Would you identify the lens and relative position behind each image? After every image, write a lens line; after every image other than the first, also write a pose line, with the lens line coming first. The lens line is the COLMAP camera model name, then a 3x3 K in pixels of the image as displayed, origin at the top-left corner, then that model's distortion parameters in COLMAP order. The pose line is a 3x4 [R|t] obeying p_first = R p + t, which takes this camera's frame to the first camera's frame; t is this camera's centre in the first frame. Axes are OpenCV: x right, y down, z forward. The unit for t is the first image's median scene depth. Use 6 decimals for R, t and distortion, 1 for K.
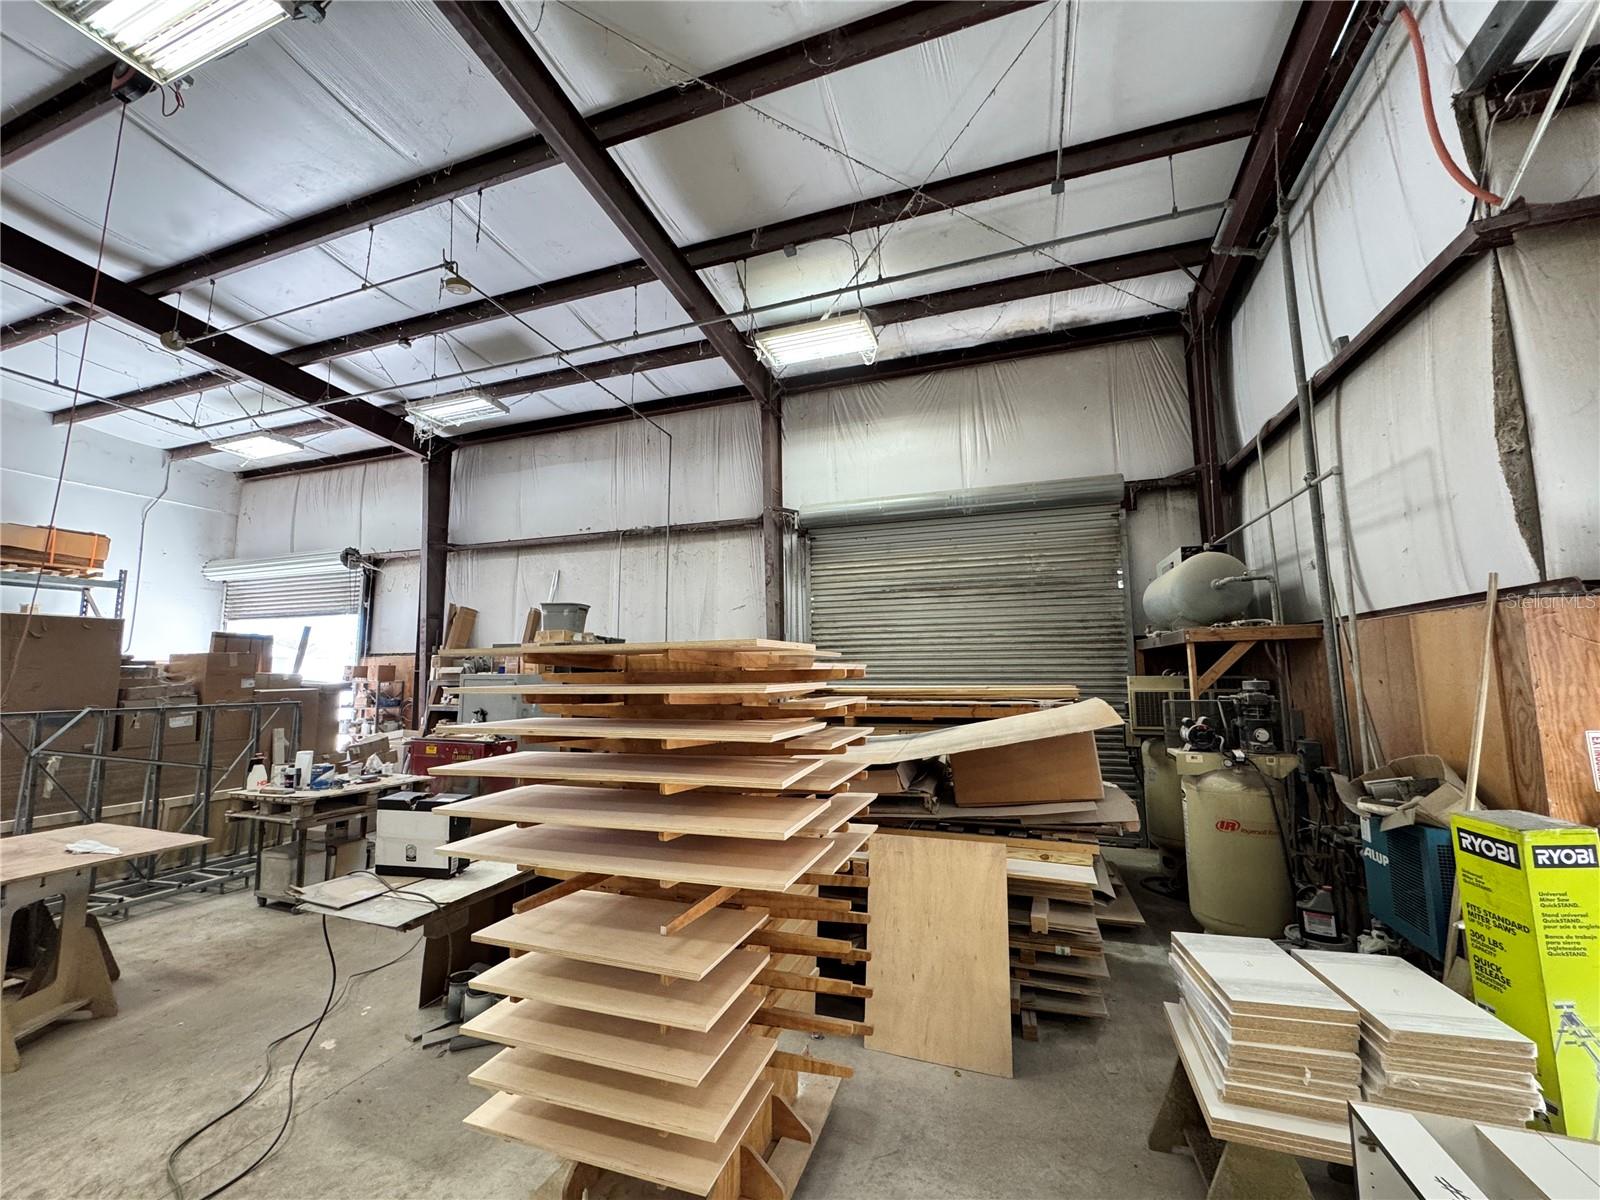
lens RADIAL K [[639.2, 0, 803.4], [0, 639.2, 598.2], [0, 0, 1]] dist [-0.003325, 0.000657]
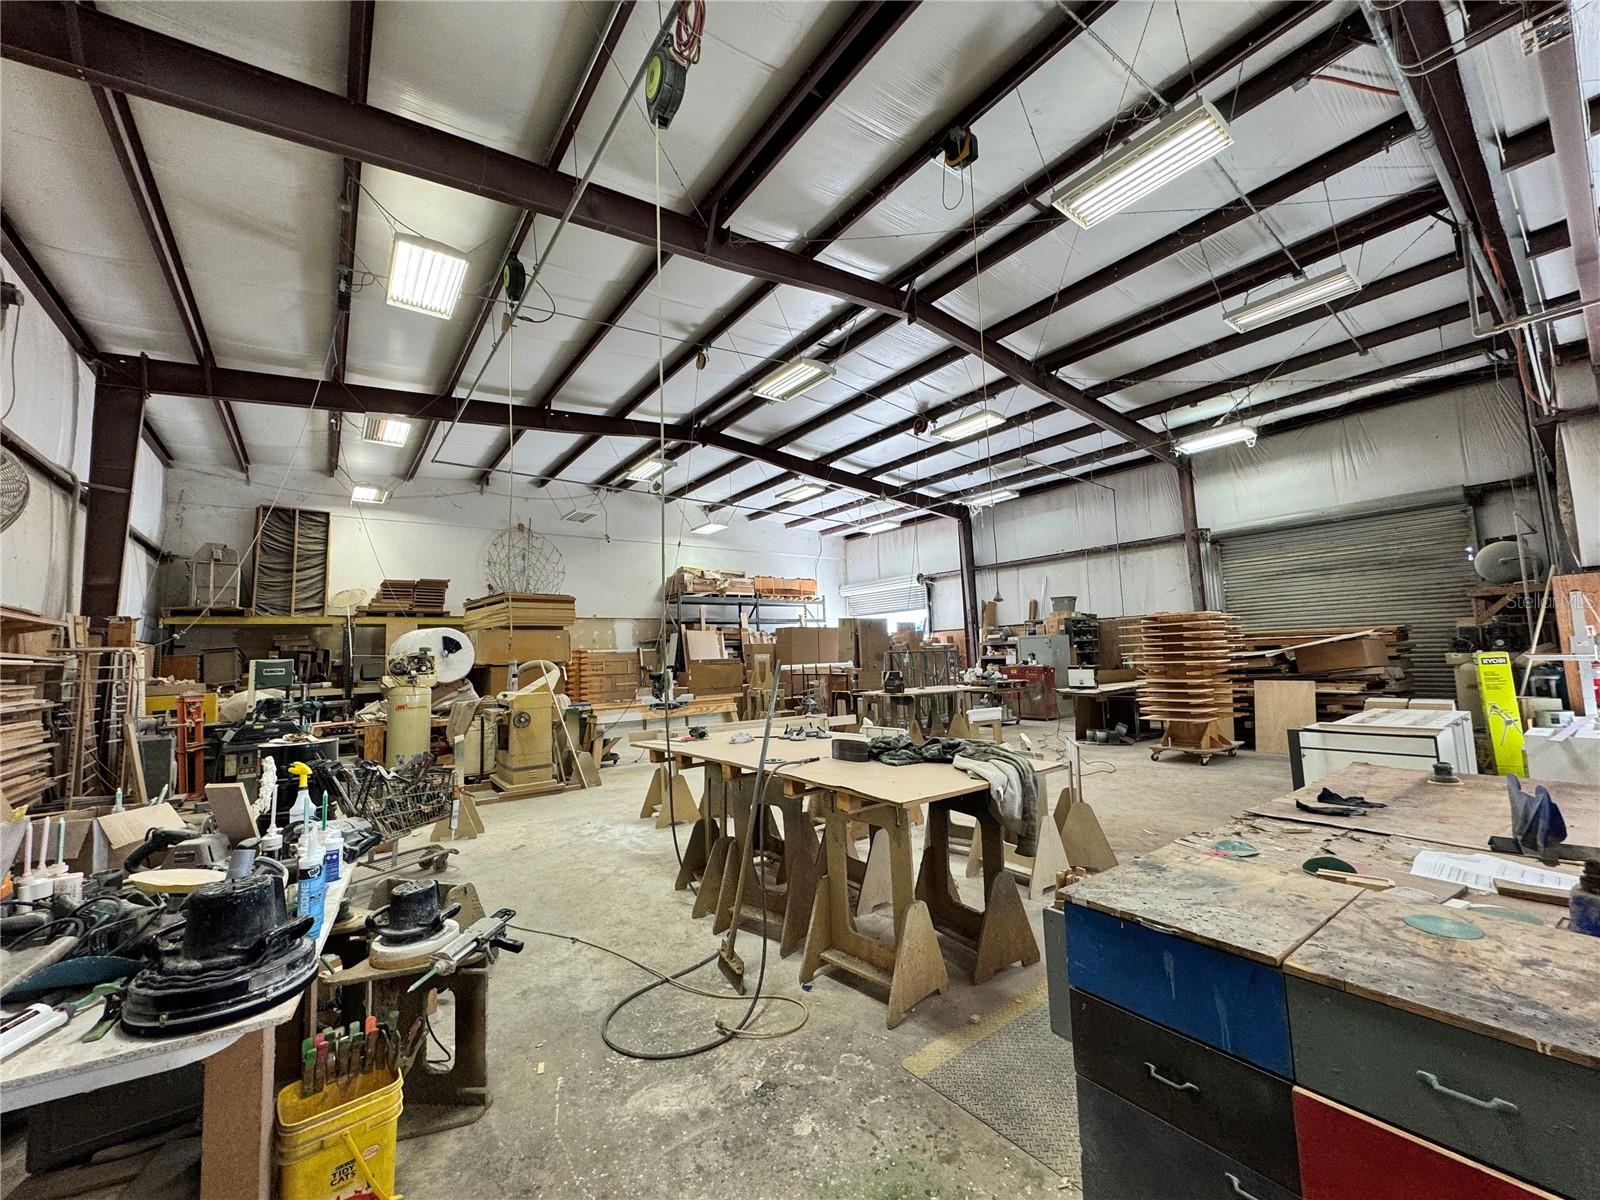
lens RADIAL K [[639.2, 0, 804.0], [0, 639.2, 601.2], [0, 0, 1]] dist [-0.003325, 0.000657]
pose [[0.833522, -0.069963, -0.548039, 0.008354], [0.092811, 0.995584, 0.014060, -0.069738], [0.544635, -0.062584, 0.836335, -0.894150]]
